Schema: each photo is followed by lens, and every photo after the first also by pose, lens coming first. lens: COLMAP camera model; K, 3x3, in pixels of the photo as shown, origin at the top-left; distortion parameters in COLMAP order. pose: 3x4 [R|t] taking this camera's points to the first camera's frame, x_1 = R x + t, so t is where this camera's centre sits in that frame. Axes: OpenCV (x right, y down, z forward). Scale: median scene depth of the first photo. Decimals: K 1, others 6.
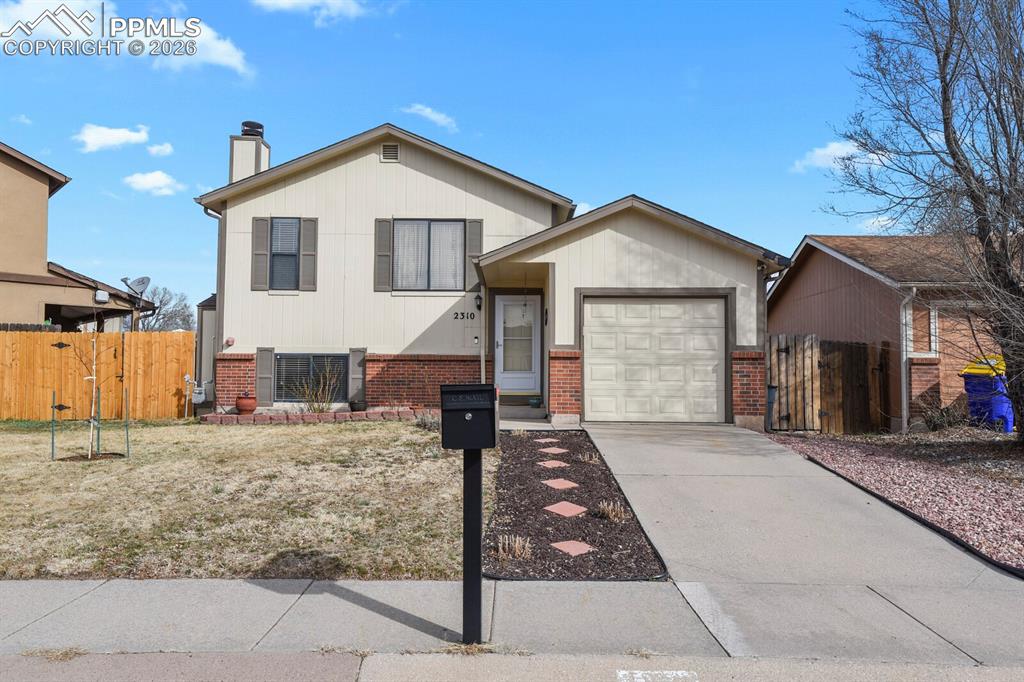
lens RADIAL K [[643.4, 0, 512.0], [0, 643.4, 341.0], [0, 0, 1]] dist [0.036423, 0.000661]
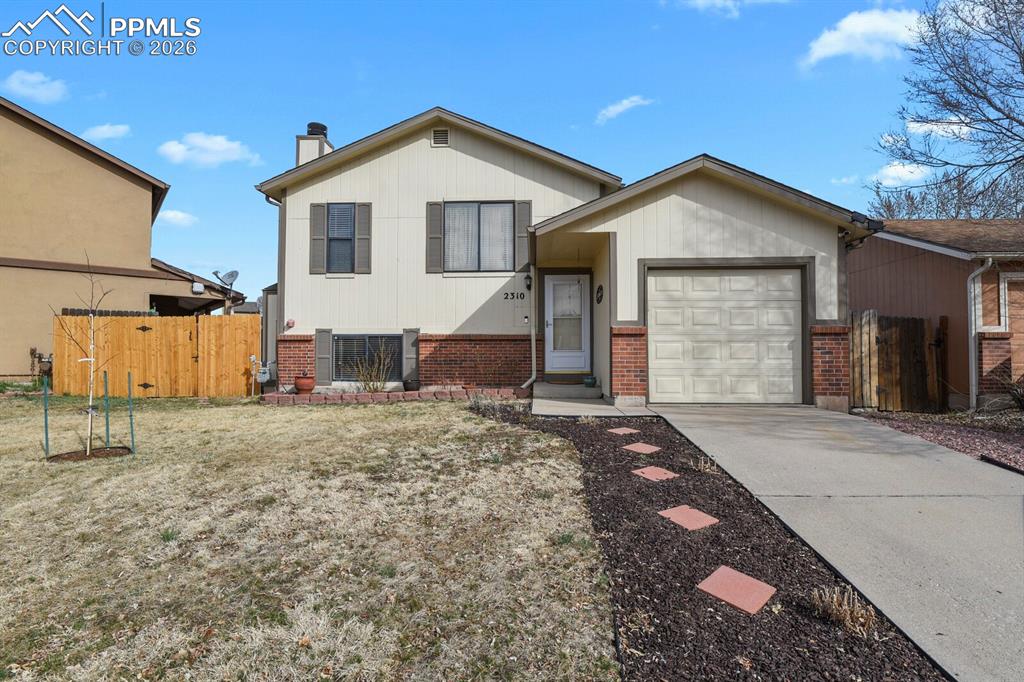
lens RADIAL K [[500.6, 0, 518.6], [0, 500.6, 340.8], [0, 0, 1]] dist [-0.019963, -0.000660]
pose [[0.998977, -0.008209, -0.044476, -0.035464], [0.009400, 0.999601, 0.026637, 0.011658], [0.044239, -0.027028, 0.998655, 0.226560]]
